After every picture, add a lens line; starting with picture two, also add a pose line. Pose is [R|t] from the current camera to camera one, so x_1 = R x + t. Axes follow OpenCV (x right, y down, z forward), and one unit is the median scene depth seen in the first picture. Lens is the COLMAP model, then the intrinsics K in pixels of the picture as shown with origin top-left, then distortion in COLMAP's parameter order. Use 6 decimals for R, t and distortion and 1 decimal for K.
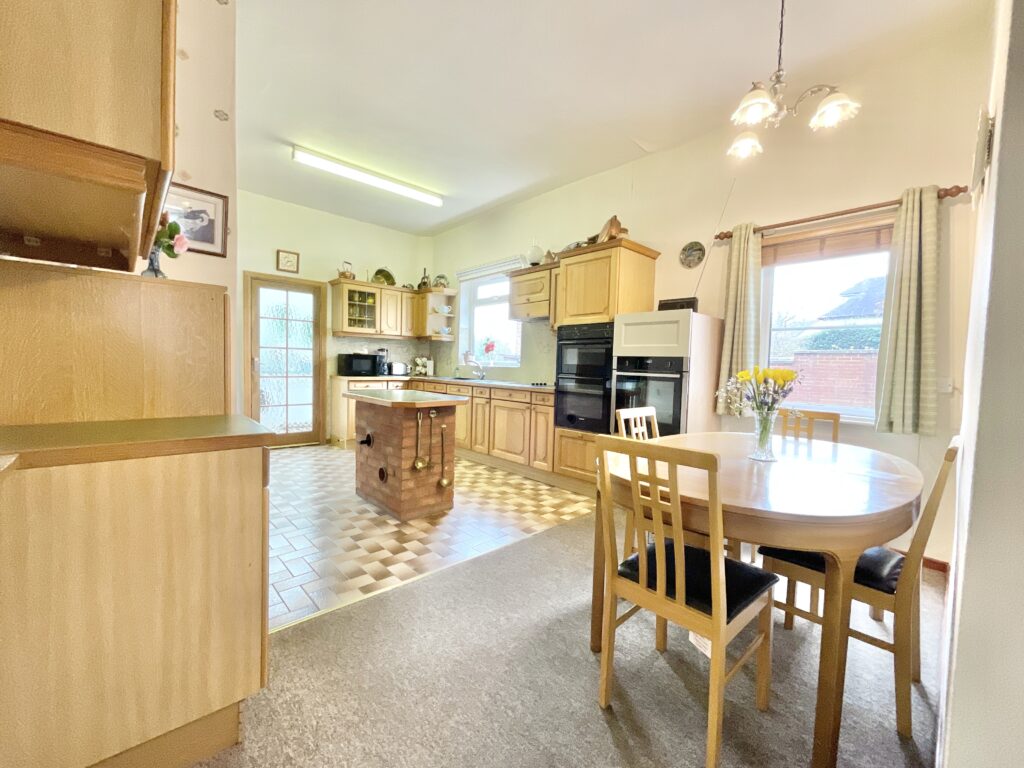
lens RADIAL K [[415.1, 0, 510.9], [0, 415.1, 385.8], [0, 0, 1]] dist [-0.000091, 0.000012]
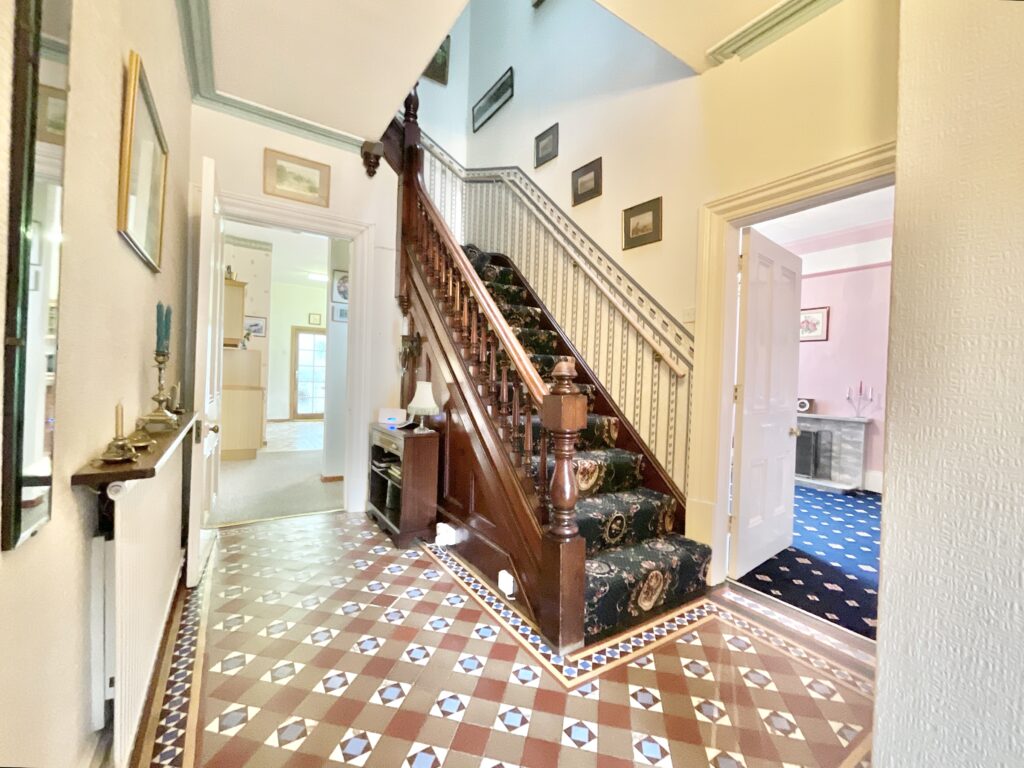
lens RADIAL K [[415.1, 0, 510.9], [0, 415.1, 385.8], [0, 0, 1]] dist [-0.000091, 0.000012]
pose [[0.987751, 0.010160, -0.155706, 0.784677], [-0.015321, 0.999371, -0.031983, 0.056320], [0.155283, 0.033977, 0.987286, -0.856114]]
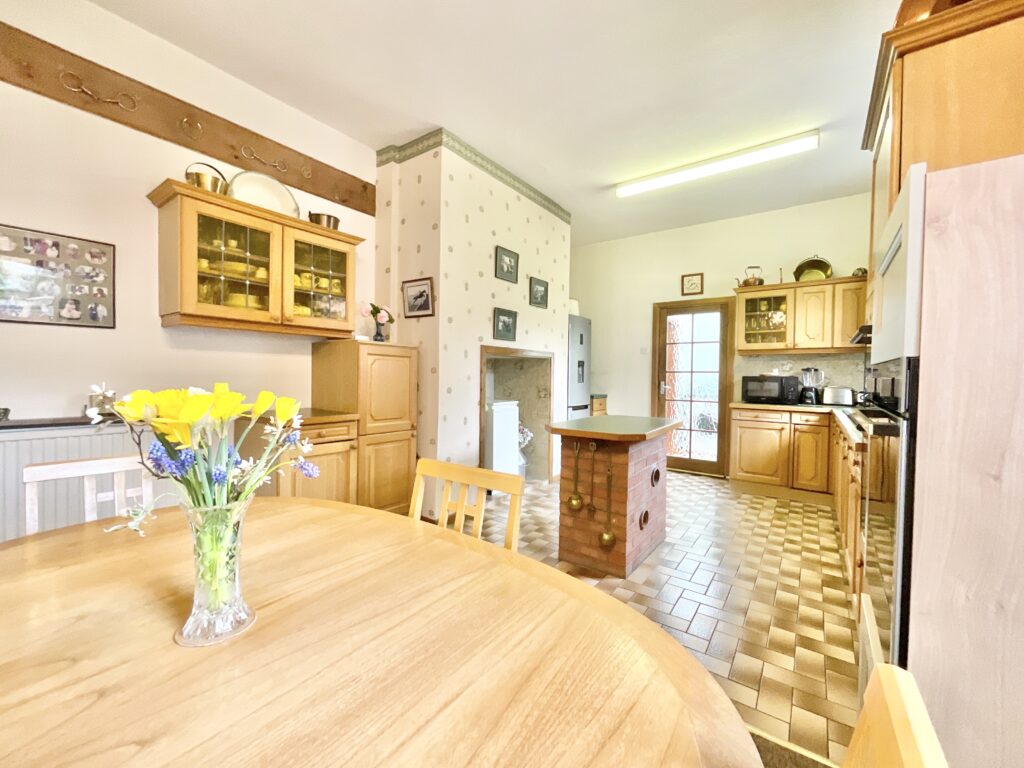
lens RADIAL K [[415.1, 0, 510.9], [0, 415.1, 385.8], [0, 0, 1]] dist [-0.000091, 0.000012]
pose [[0.188823, 0.000677, -0.982011, 0.449004], [-0.060392, 0.998115, -0.010924, -0.026087], [0.980152, 0.061368, 0.188508, 0.511739]]
